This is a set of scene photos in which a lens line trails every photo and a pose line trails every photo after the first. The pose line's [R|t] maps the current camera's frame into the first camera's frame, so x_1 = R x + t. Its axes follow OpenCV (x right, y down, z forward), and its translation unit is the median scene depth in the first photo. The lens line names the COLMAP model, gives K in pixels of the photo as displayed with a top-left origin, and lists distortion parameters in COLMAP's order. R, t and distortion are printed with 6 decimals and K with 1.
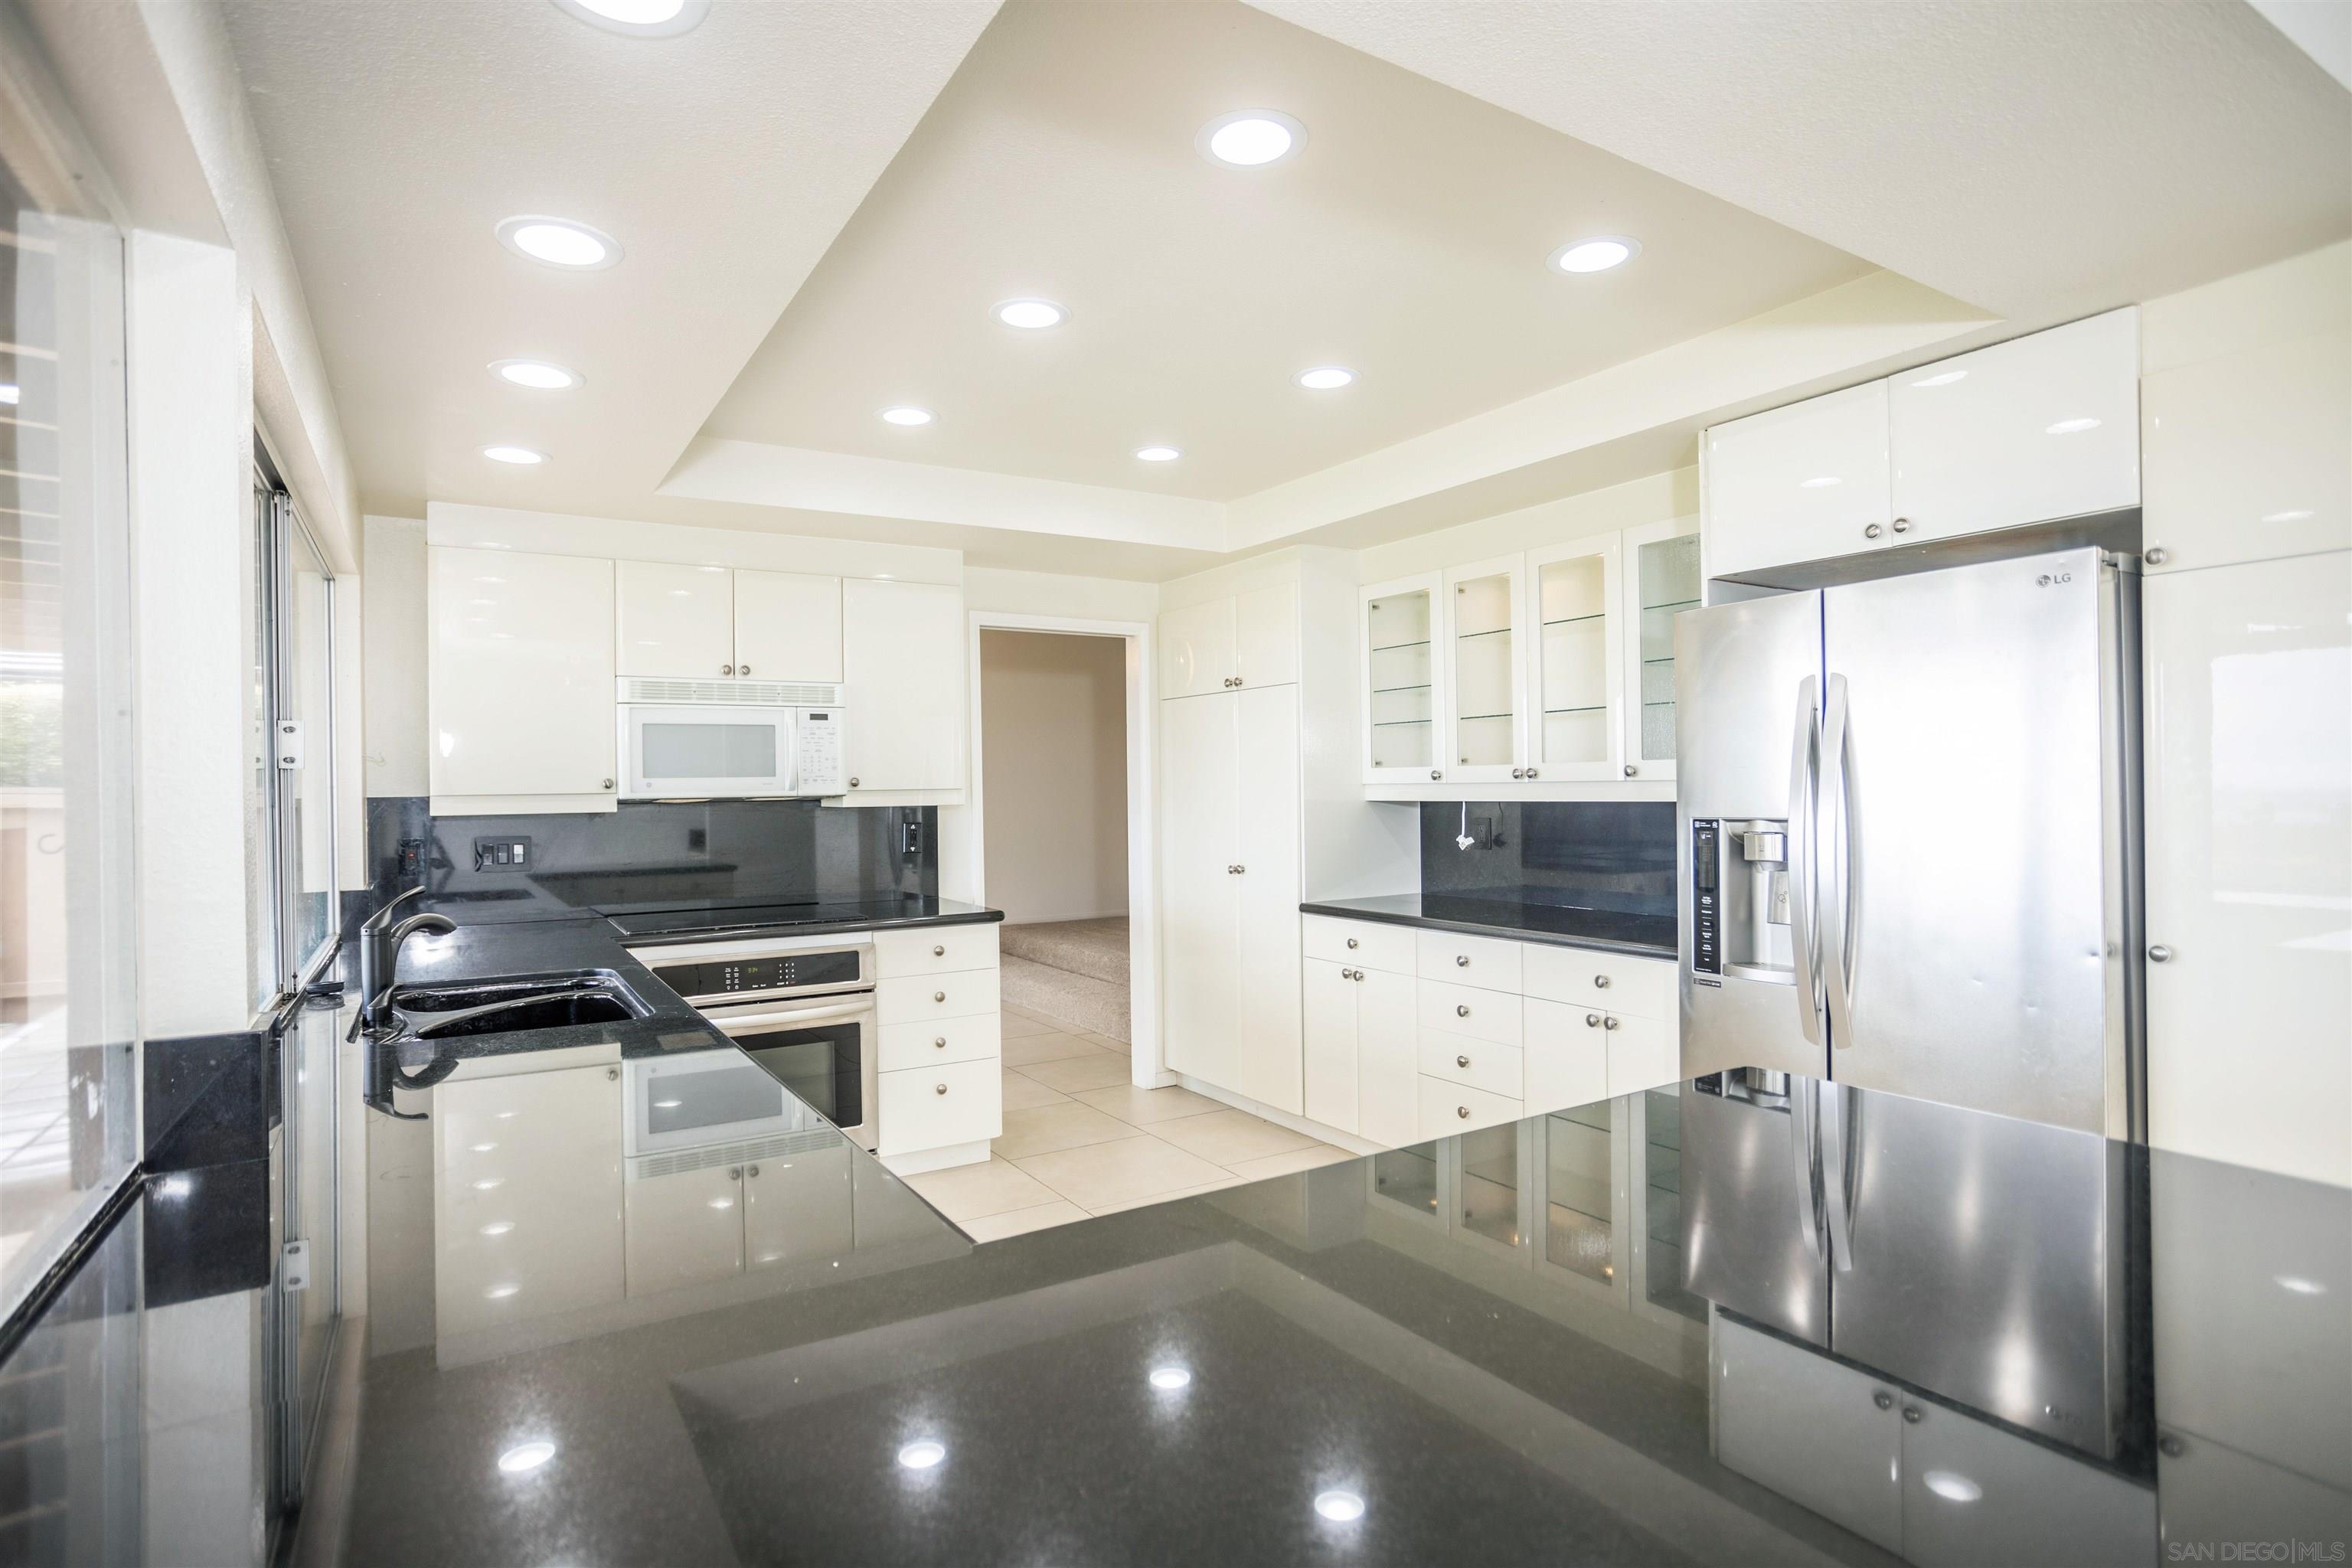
lens RADIAL K [[1173.7, 0, 1176.0], [0, 1173.7, 784.0], [0, 0, 1]] dist [-0.022916, 0.000466]
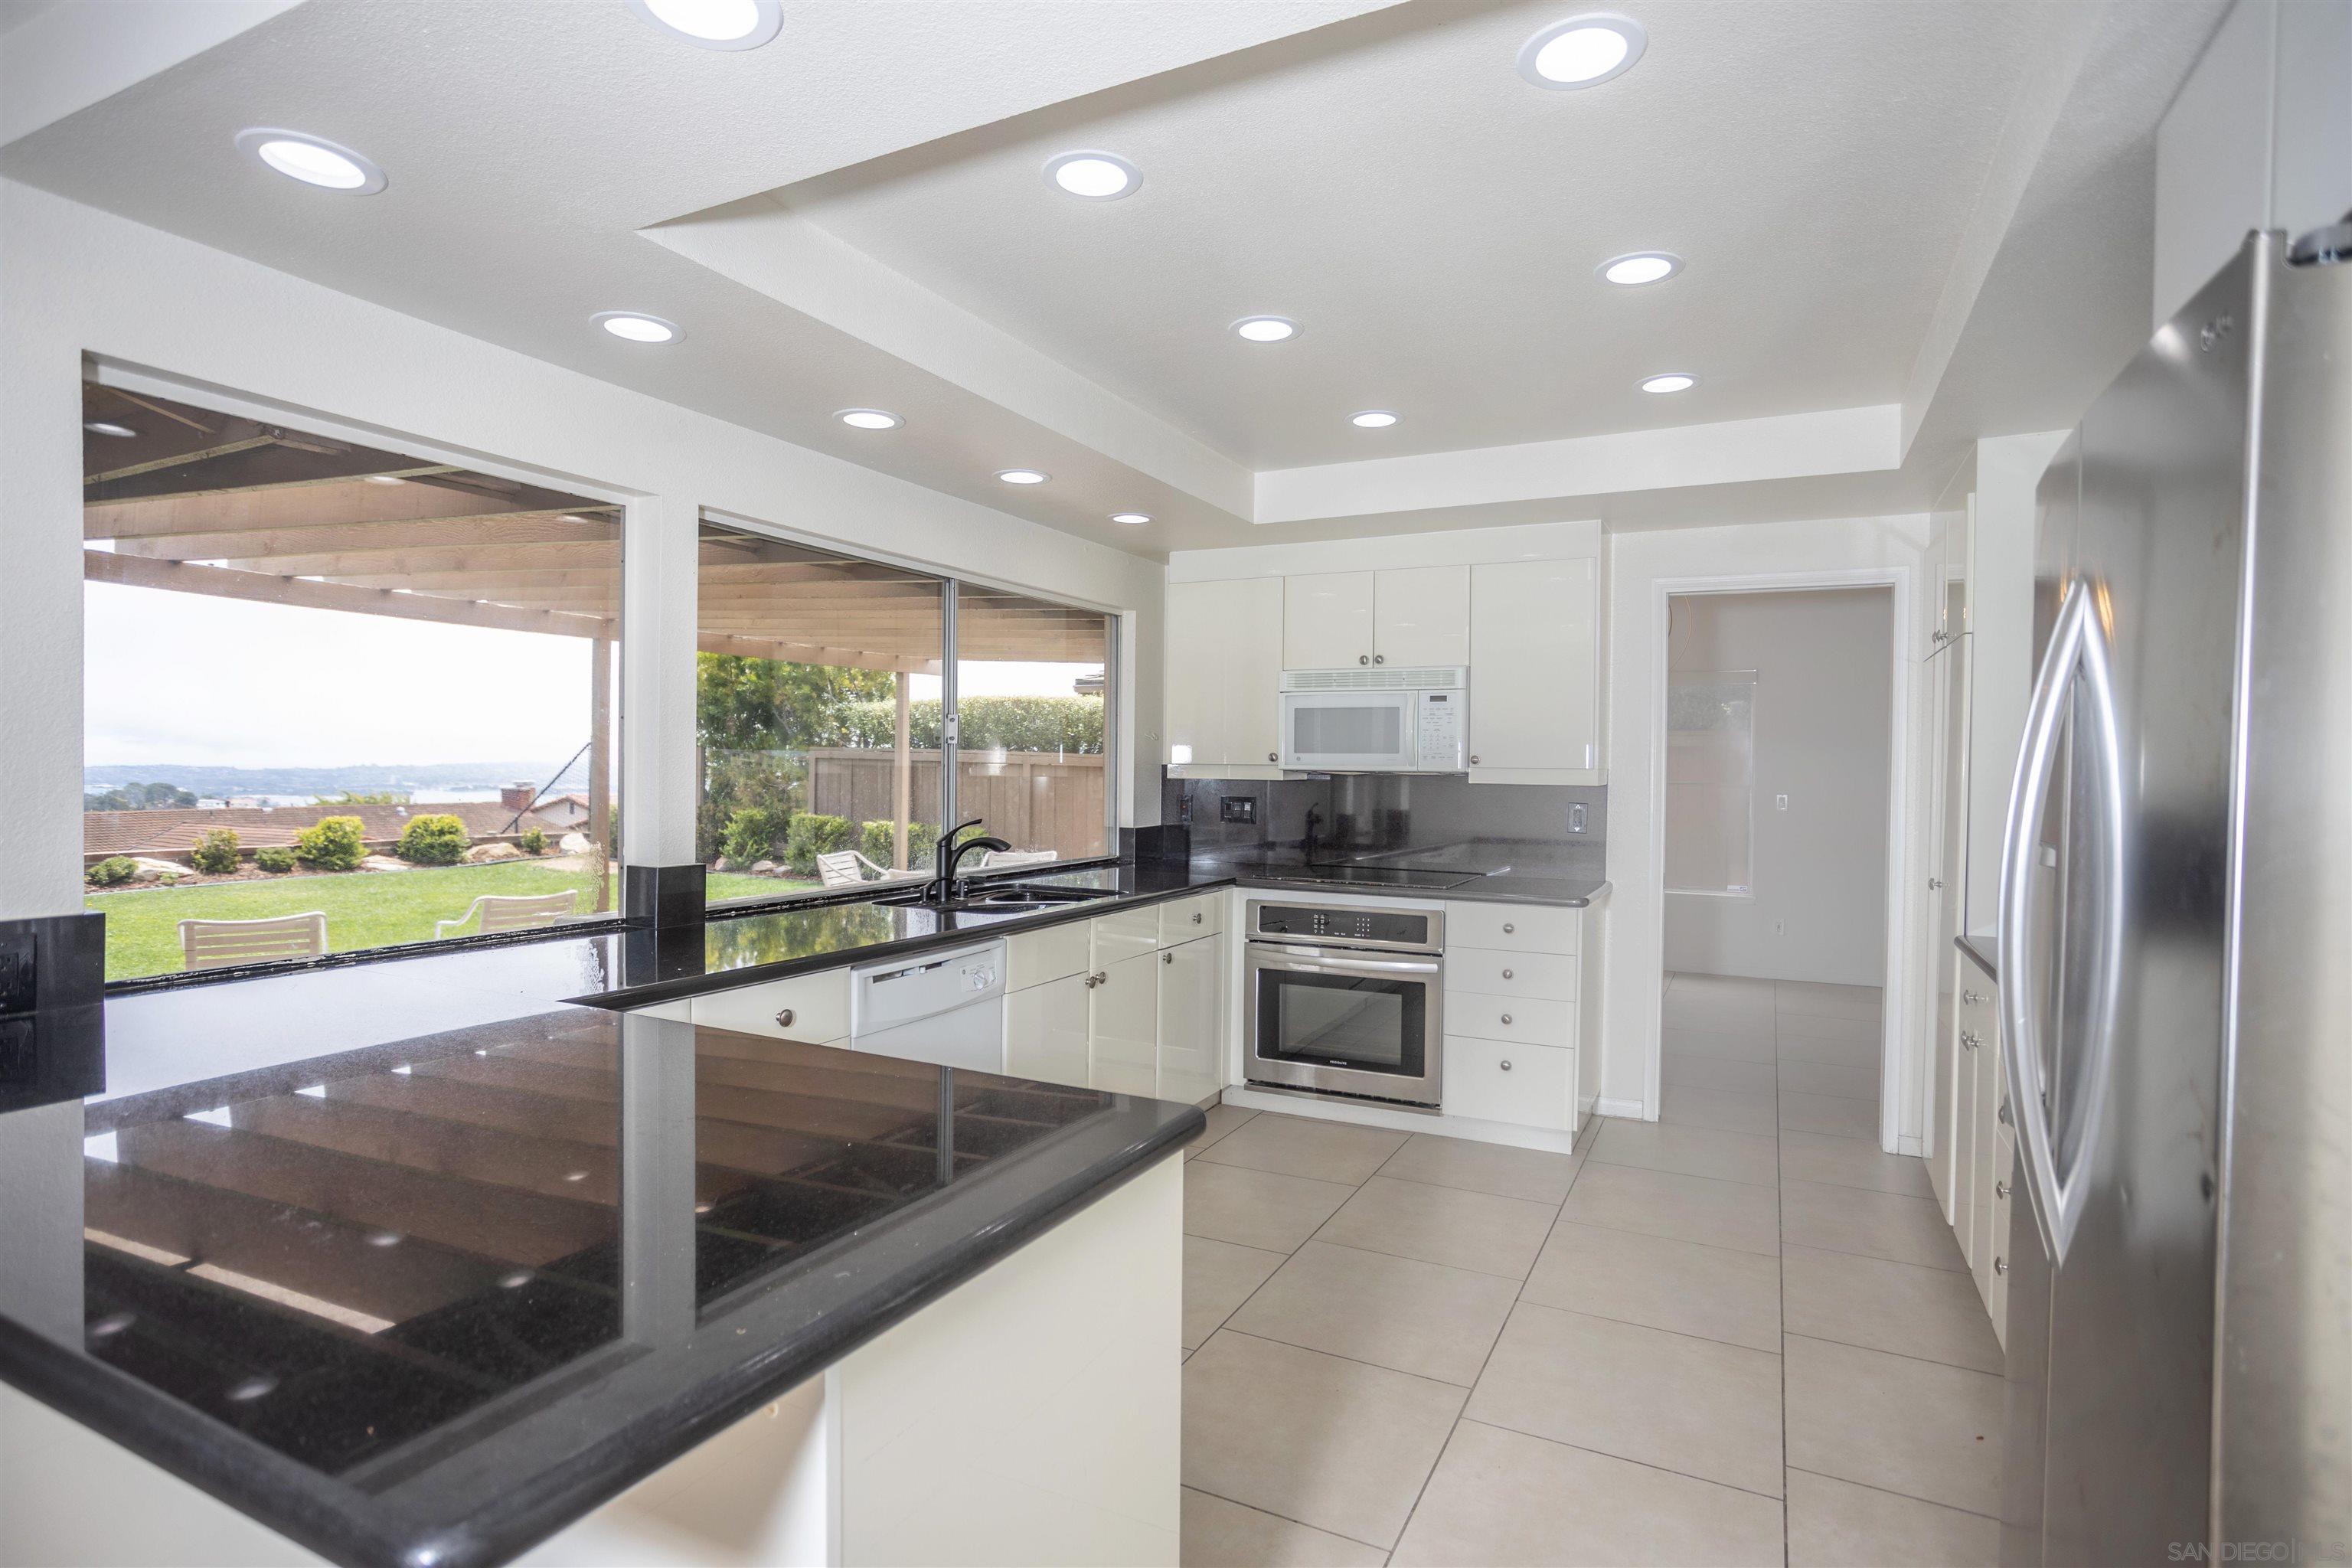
lens RADIAL K [[1173.7, 0, 1176.0], [0, 1173.7, 784.0], [0, 0, 1]] dist [-0.022916, 0.000466]
pose [[0.533676, 0.035838, -0.844929, 0.535622], [-0.022500, 0.999350, 0.028176, -0.003945], [0.845390, 0.003974, 0.534135, 0.240793]]
